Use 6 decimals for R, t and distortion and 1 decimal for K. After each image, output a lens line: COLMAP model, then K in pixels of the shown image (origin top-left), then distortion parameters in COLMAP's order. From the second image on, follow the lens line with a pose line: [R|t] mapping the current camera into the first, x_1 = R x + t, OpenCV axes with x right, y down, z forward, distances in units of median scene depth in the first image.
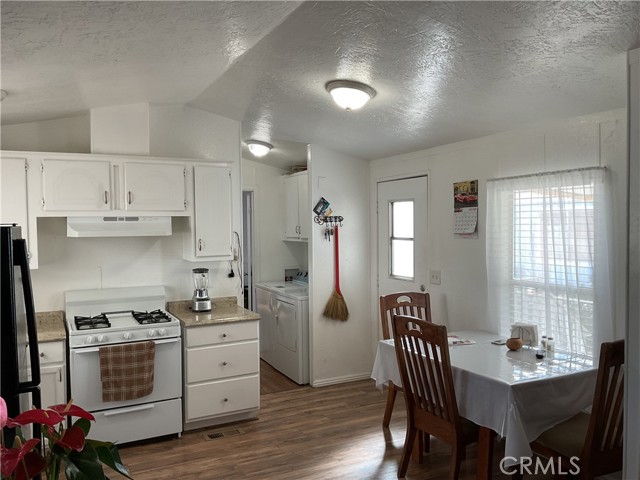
lens RADIAL K [[530.1, 0, 320.0], [0, 530.1, 240.0], [0, 0, 1]] dist [0.121152, -0.263271]
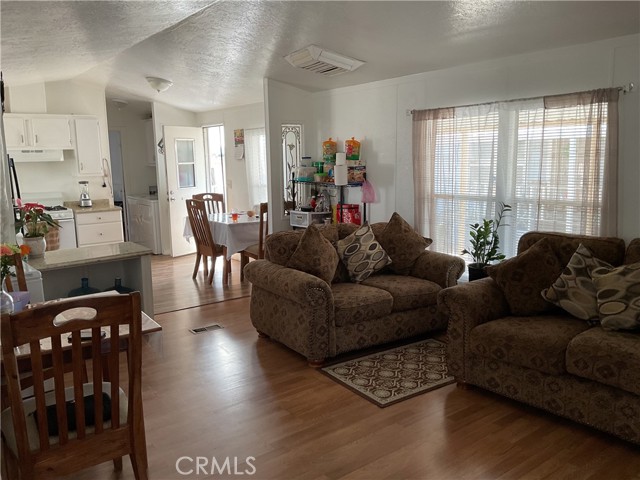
lens RADIAL K [[530.1, 0, 320.0], [0, 530.1, 240.0], [0, 0, 1]] dist [0.121152, -0.263271]
pose [[0.984968, -0.033917, 0.169377, 0.237842], [0.011919, 0.991541, 0.129243, 0.031117], [-0.172328, -0.125282, 0.977040, -0.881335]]
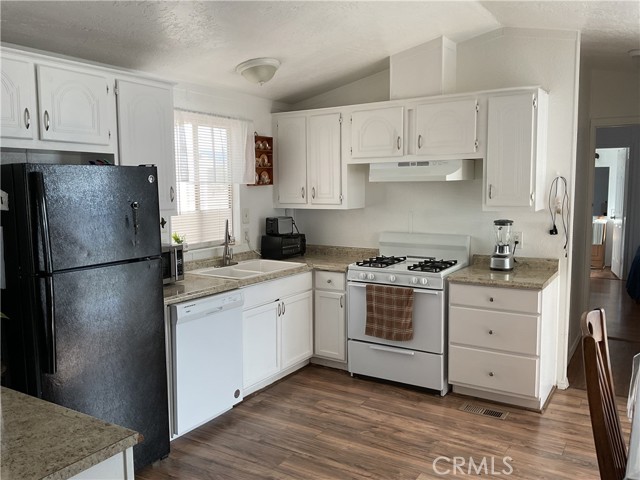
lens RADIAL K [[530.1, 0, 320.0], [0, 530.1, 240.0], [0, 0, 1]] dist [0.121152, -0.263271]
pose [[0.505270, 0.096186, -0.857584, 0.412945], [-0.019942, 0.994805, 0.099827, 0.006197], [0.862731, -0.033338, 0.504564, 0.352110]]
